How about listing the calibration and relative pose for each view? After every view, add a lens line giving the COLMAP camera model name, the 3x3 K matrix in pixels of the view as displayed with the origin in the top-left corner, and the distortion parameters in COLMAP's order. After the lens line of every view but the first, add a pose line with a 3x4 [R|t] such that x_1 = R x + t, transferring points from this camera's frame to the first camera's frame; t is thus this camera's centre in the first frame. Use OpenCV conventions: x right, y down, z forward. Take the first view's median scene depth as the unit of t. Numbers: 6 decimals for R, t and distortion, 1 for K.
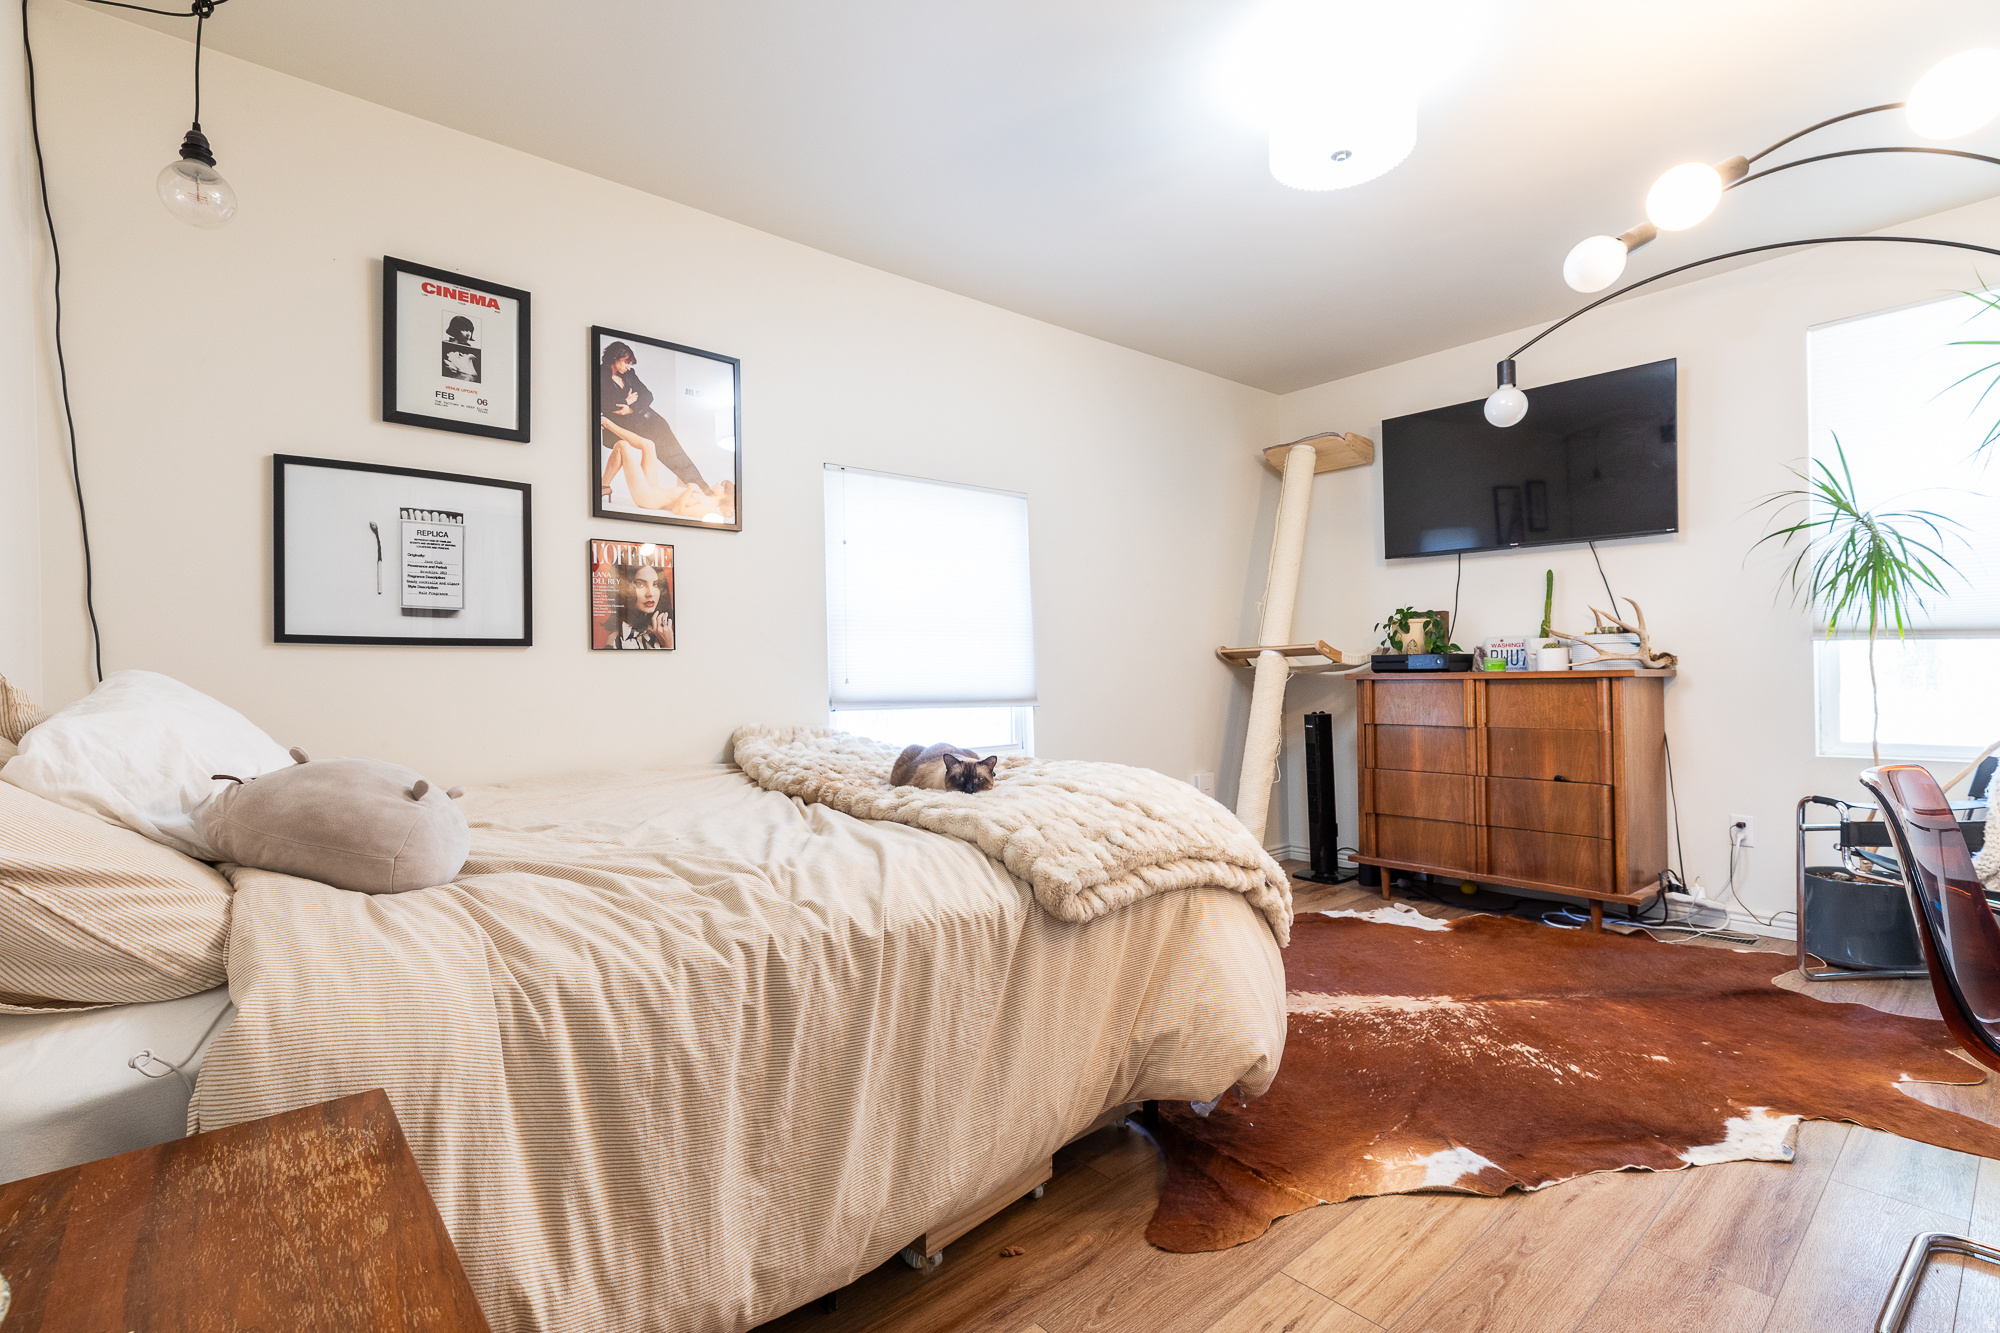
lens RADIAL K [[910.0, 0, 988.3], [0, 910.0, 668.4], [0, 0, 1]] dist [0.010014, 0.000071]
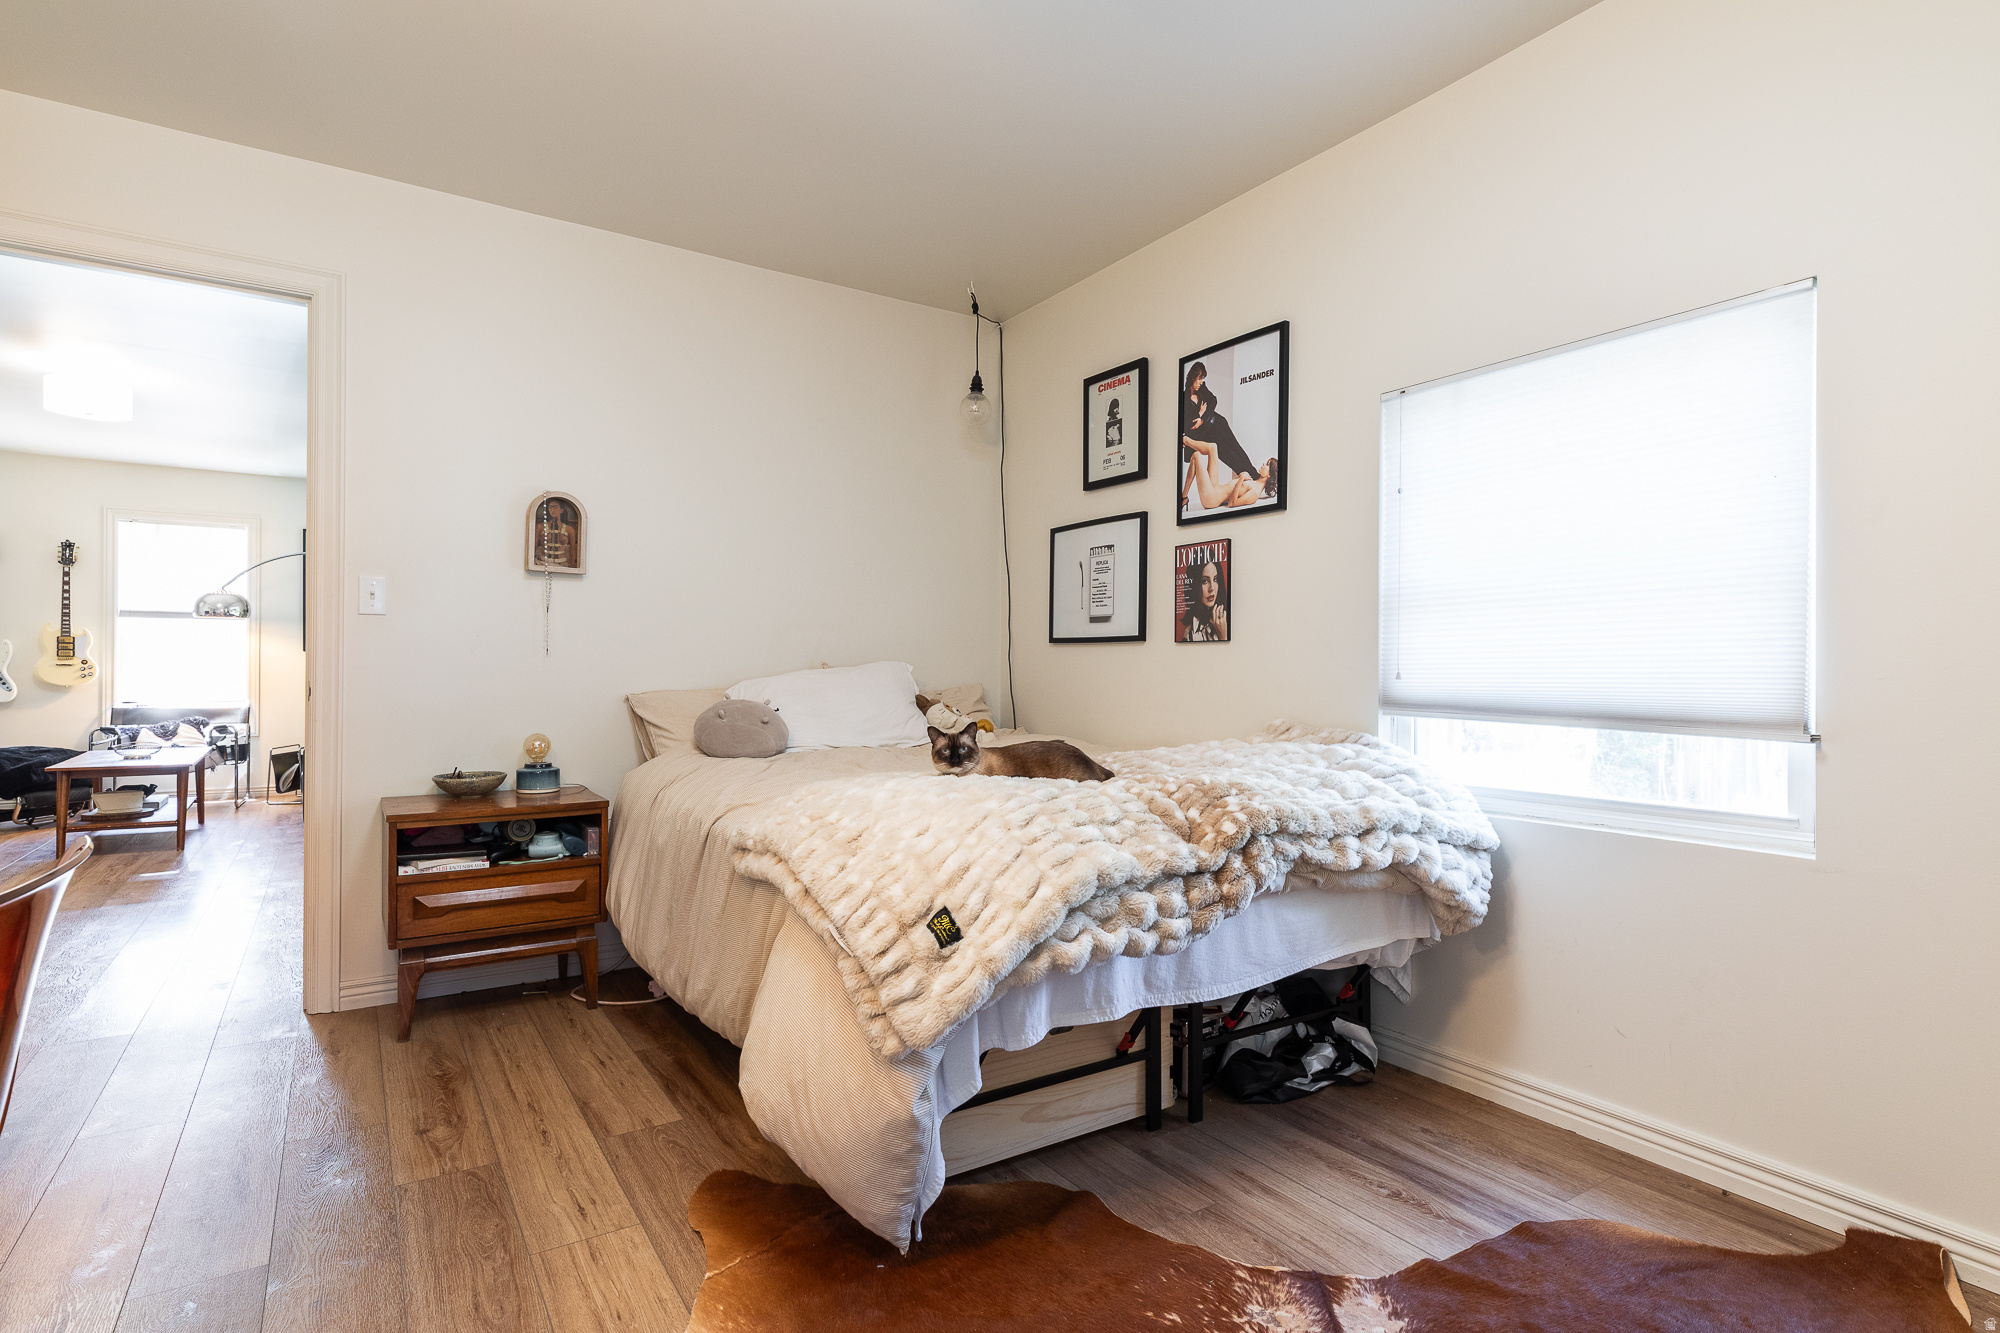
lens RADIAL K [[1014.7, 0, 1005.9], [0, 1014.7, 667.8], [0, 0, 1]] dist [0.000643, 0.002564]
pose [[-0.126868, 0.011930, -0.991848, 0.958195], [0.001724, 0.999929, 0.011806, -0.004728], [0.991918, -0.000212, -0.126879, 1.050150]]
